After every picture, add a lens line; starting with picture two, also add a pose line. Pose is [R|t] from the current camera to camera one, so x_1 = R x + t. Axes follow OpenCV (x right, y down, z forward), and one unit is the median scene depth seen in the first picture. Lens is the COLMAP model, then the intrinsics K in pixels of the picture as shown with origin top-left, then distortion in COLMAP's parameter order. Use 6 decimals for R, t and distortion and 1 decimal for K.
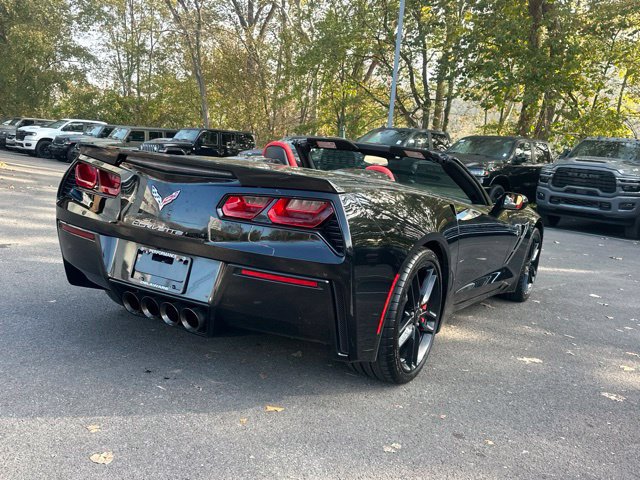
lens RADIAL K [[633.9, 0, 317.6], [0, 633.9, 231.7], [0, 0, 1]] dist [0.157075, -0.316029]
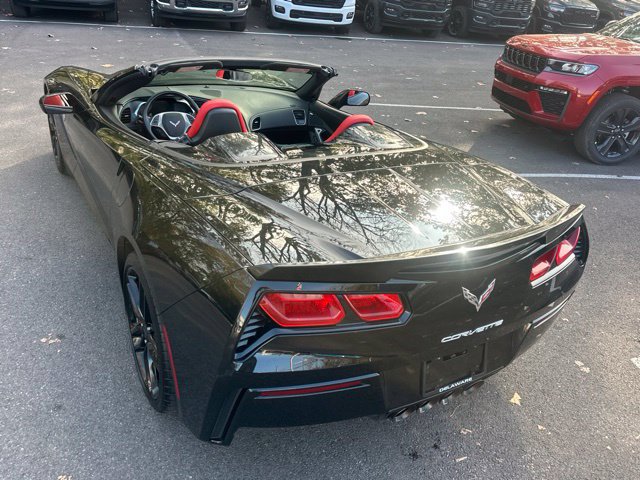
lens RADIAL K [[531.4, 0, 320.0], [0, 531.4, 240.0], [0, 0, 1]] dist [0.089297, -0.152448]
pose [[0.510500, -0.451780, 0.731632, -0.745917], [0.060814, 0.867694, 0.493365, -0.422509], [-0.857725, -0.207369, 0.470432, 0.825725]]
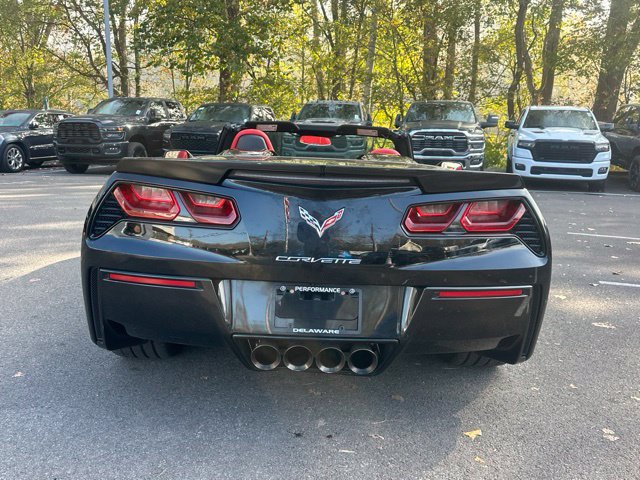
lens RADIAL K [[565.5, 0, 320.0], [0, 565.5, 240.0], [0, 0, 1]] dist [0.117380, -0.214936]
pose [[0.861547, -0.162897, 0.480835, -0.546770], [0.118239, 0.985462, 0.121998, -0.107666], [-0.493718, -0.048253, 0.868283, 0.378596]]
